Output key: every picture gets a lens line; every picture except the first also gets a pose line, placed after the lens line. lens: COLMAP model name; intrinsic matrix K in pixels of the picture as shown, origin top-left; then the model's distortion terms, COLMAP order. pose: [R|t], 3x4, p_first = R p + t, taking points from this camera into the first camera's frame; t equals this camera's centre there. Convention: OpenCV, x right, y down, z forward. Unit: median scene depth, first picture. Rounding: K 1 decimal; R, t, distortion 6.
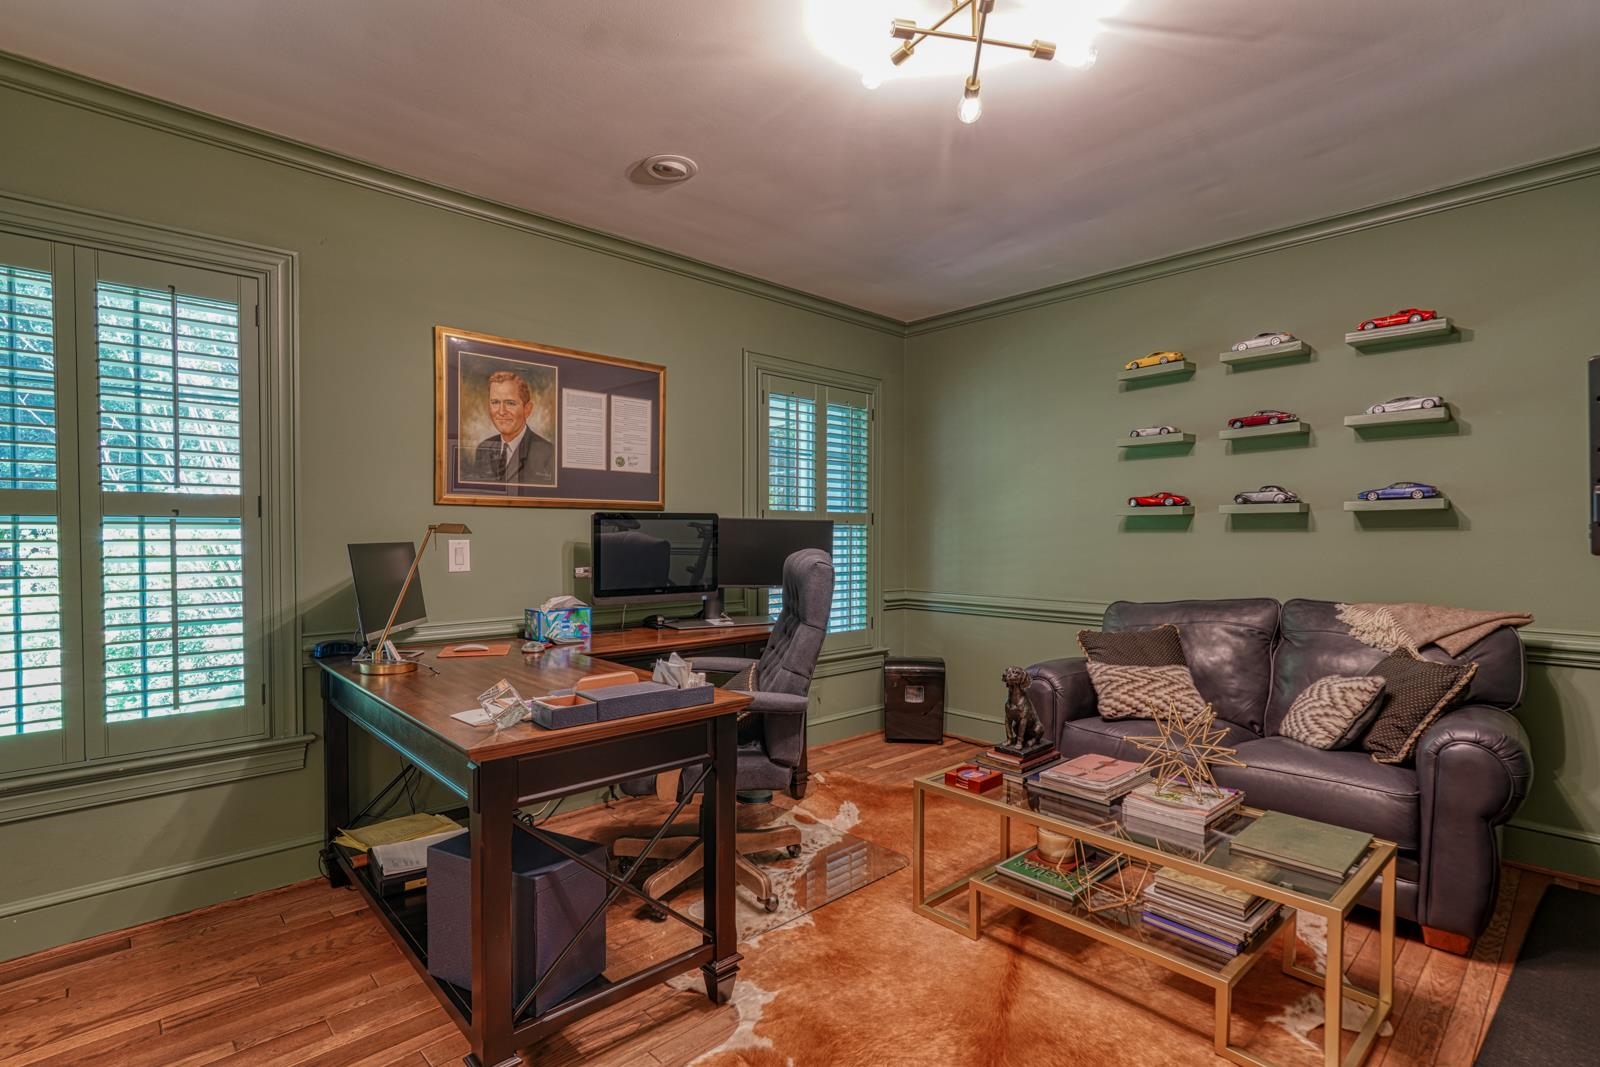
lens RADIAL K [[765.4, 0, 800.5], [0, 765.4, 539.8], [0, 0, 1]] dist [0.000054, 0.000043]
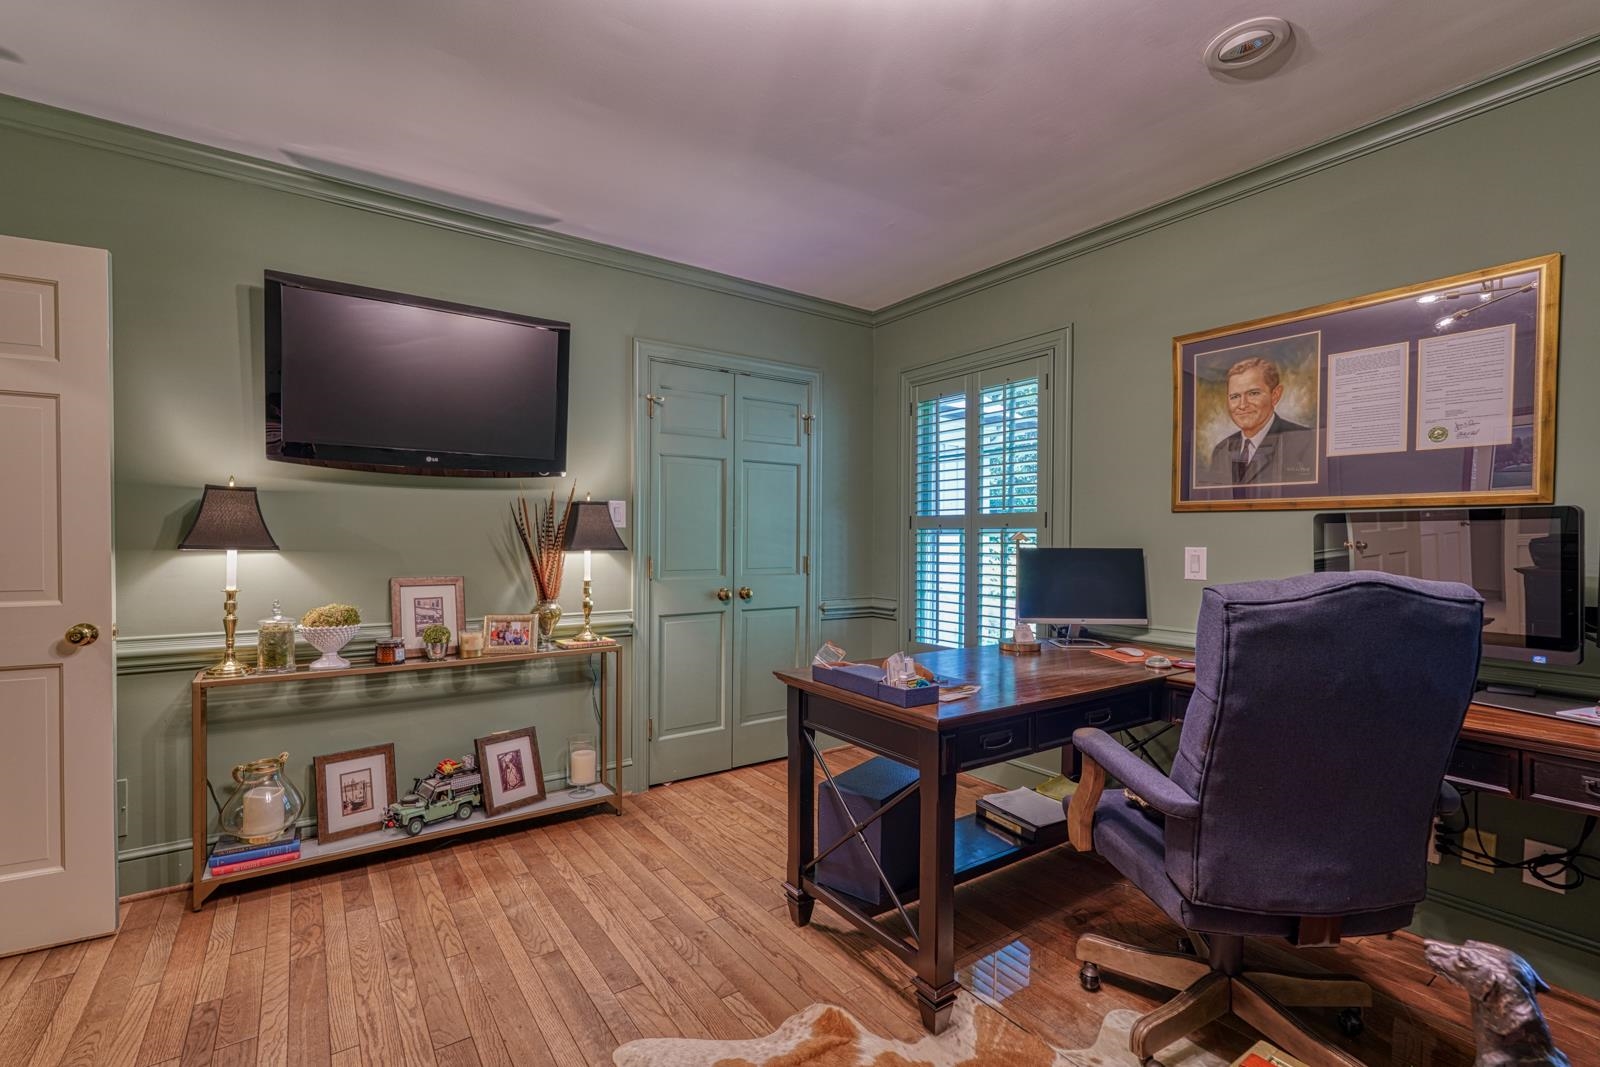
lens RADIAL K [[716.4, 0, 800.3], [0, 716.4, 552.9], [0, 0, 1]] dist [-0.001938, -0.000135]
pose [[-0.128894, 0.017330, -0.991507, 0.514189], [-0.014758, 0.999703, 0.019392, -0.002646], [0.991549, 0.017132, -0.128600, 0.597366]]
